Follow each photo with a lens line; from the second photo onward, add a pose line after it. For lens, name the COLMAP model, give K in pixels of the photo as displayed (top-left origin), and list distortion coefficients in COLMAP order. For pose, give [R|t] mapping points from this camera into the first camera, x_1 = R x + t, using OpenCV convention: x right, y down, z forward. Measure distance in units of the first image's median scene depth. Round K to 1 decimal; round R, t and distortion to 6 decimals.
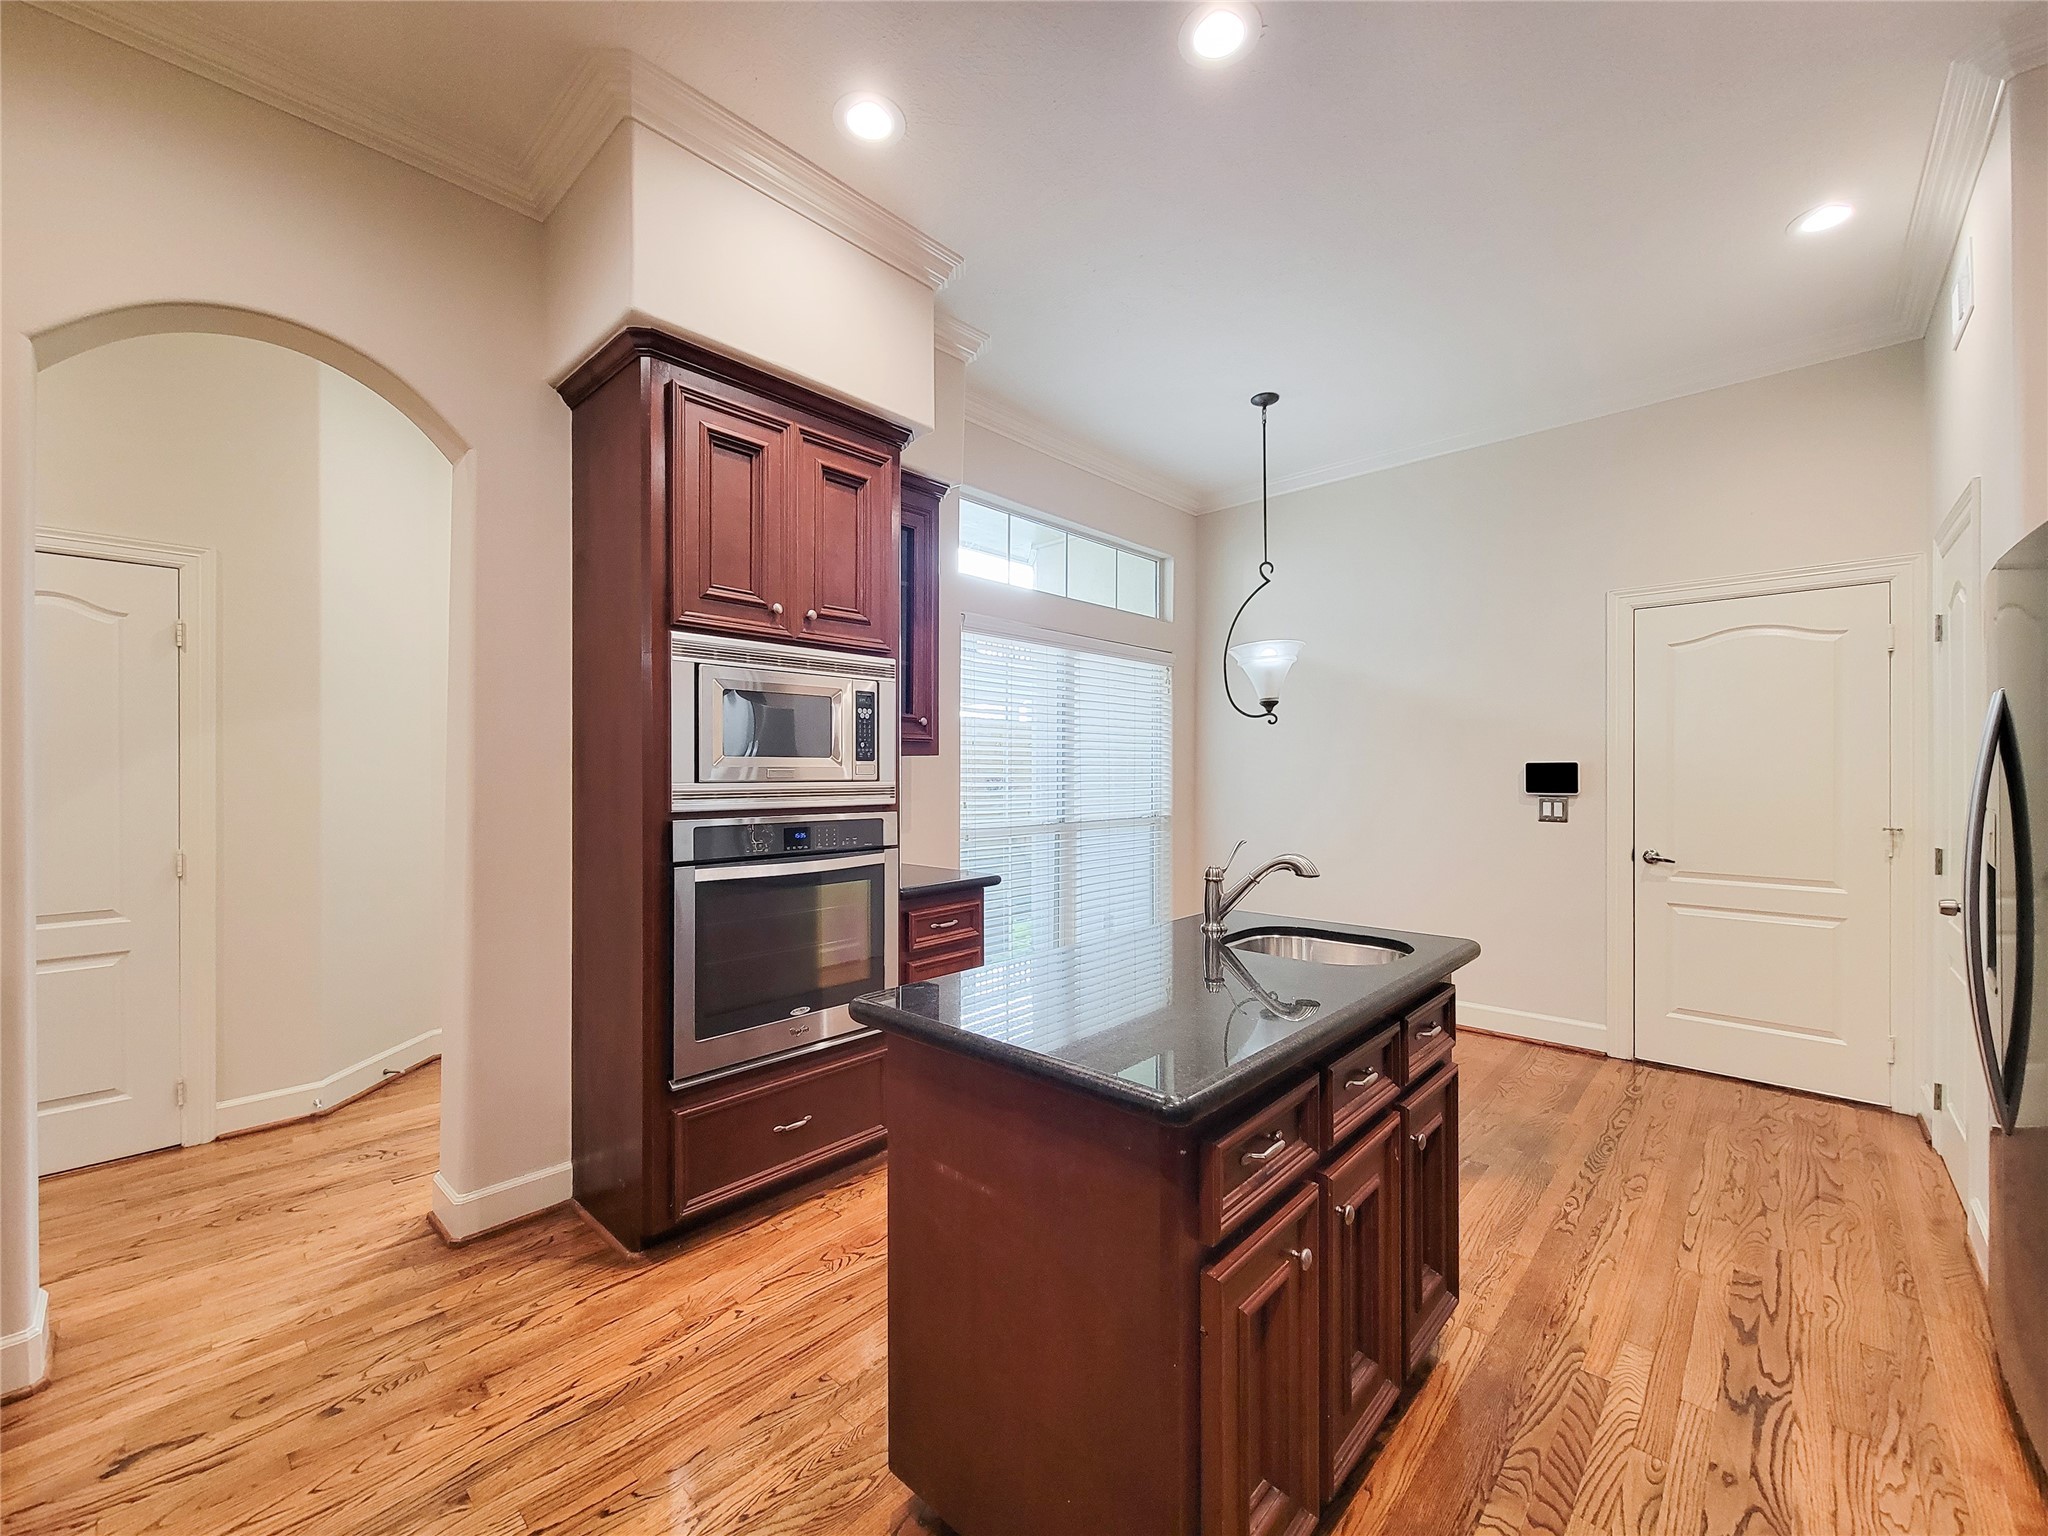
lens RADIAL K [[866.8, 0, 1027.0], [0, 866.8, 770.2], [0, 0, 1]] dist [0.008770, -0.006509]
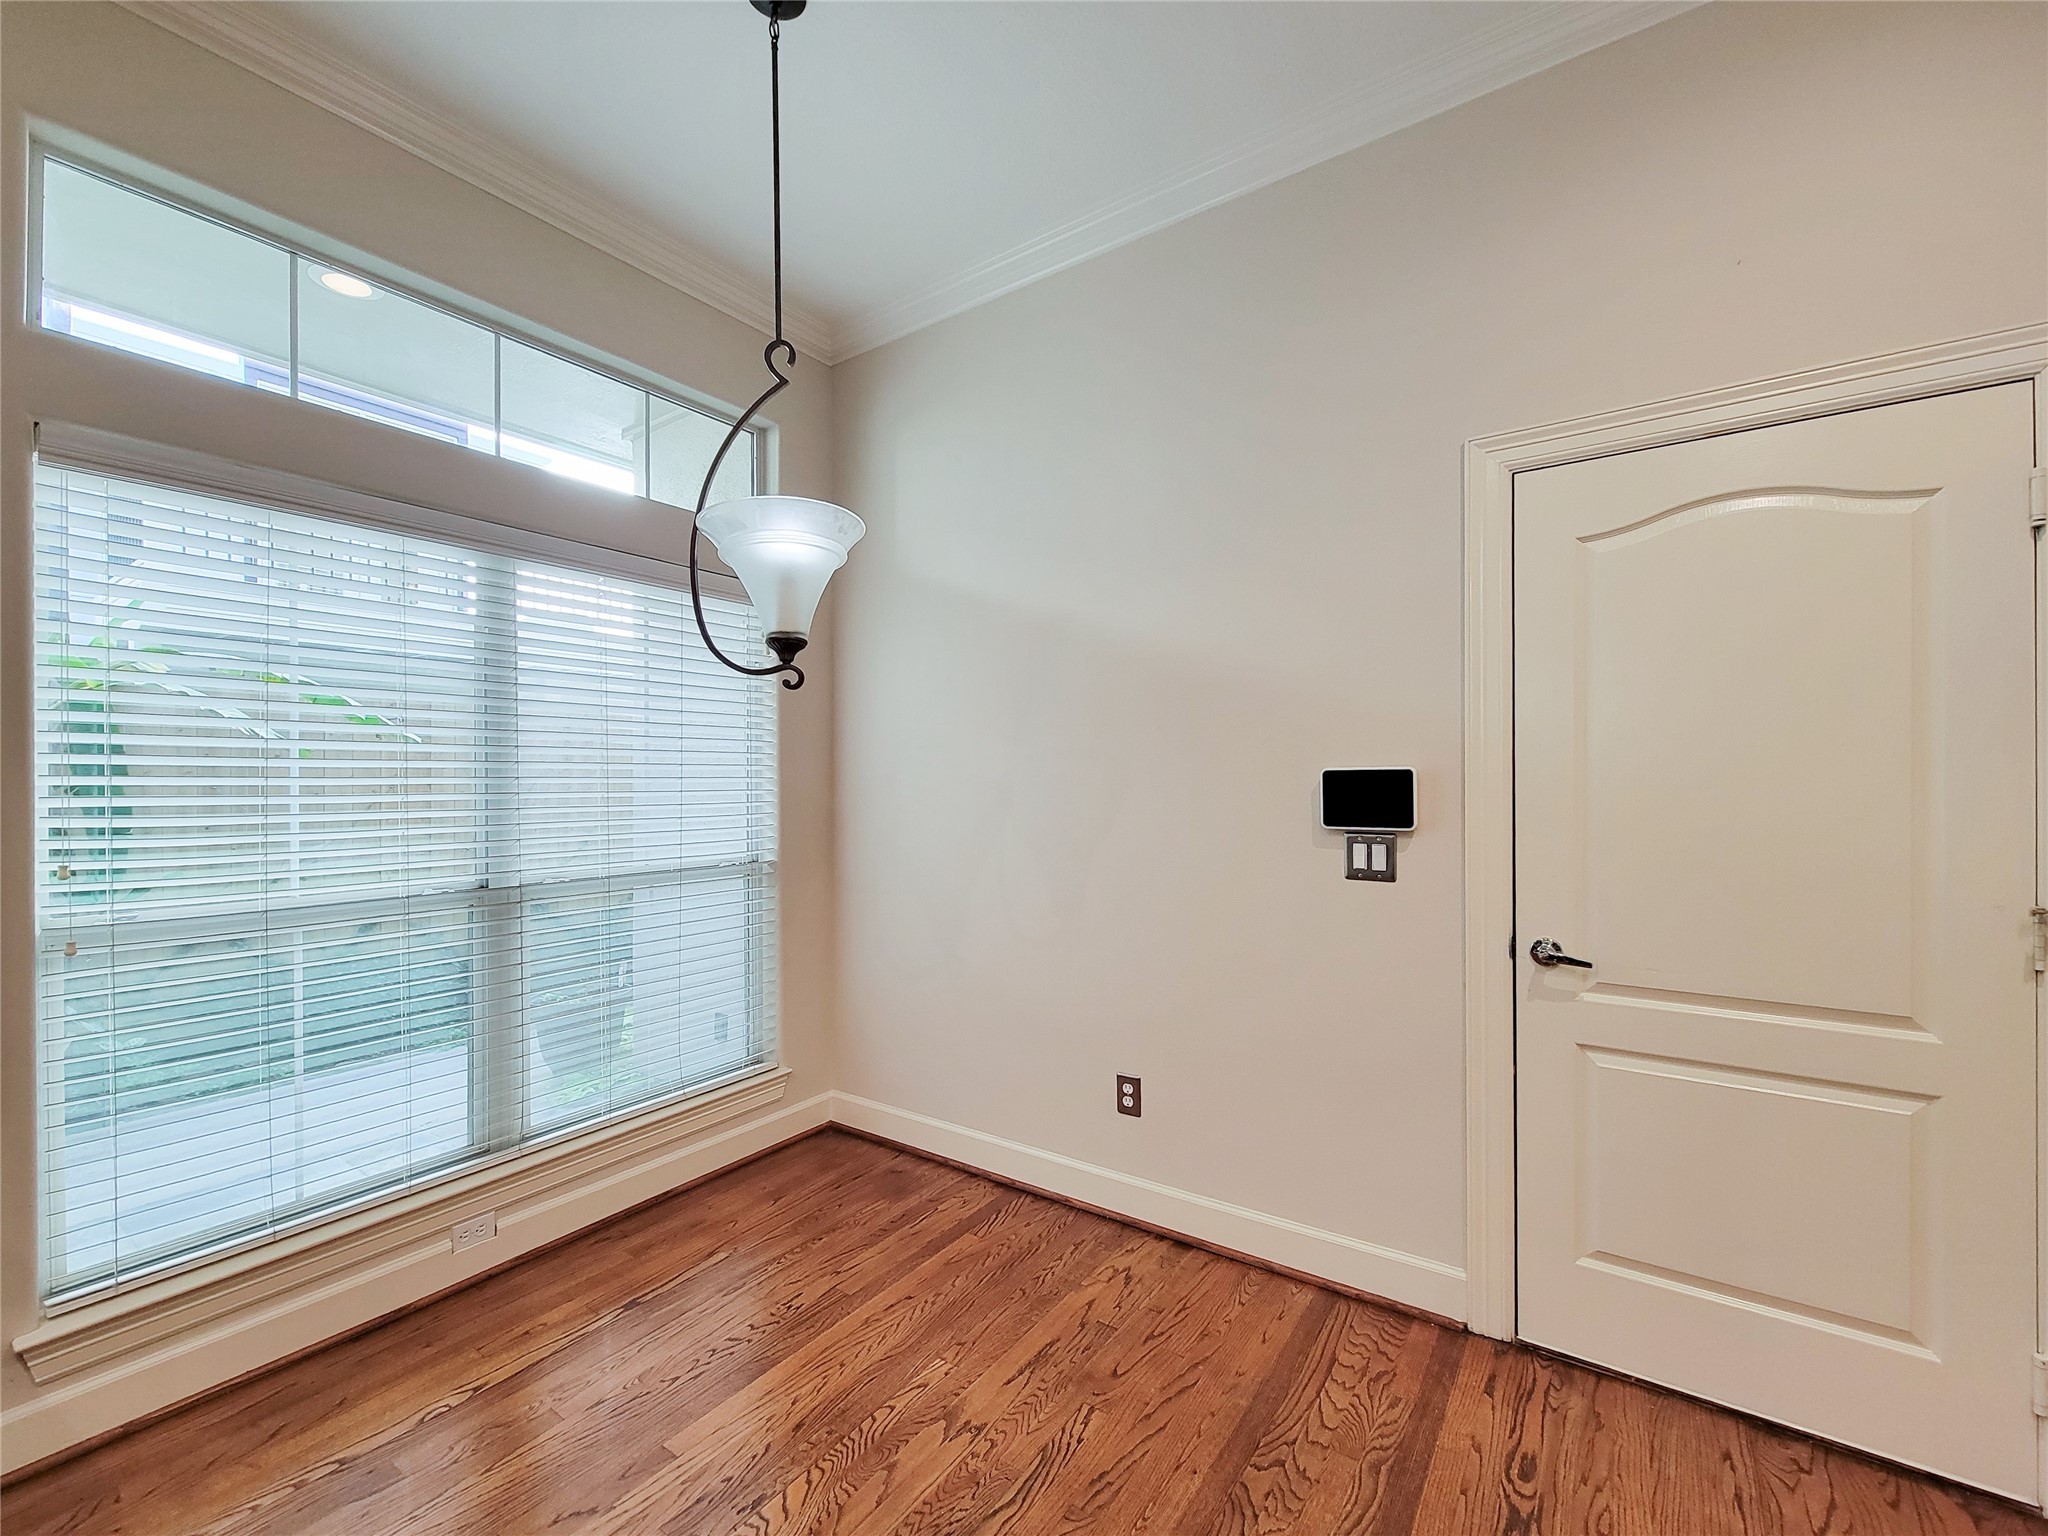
lens RADIAL K [[819.8, 0, 1030.9], [0, 819.8, 781.4], [0, 0, 1]] dist [0.003031, -0.000495]
pose [[0.994326, -0.005221, 0.106245, 0.356663], [0.004984, 0.999984, 0.002502, -0.003933], [-0.106257, -0.001958, 0.994337, 0.538894]]
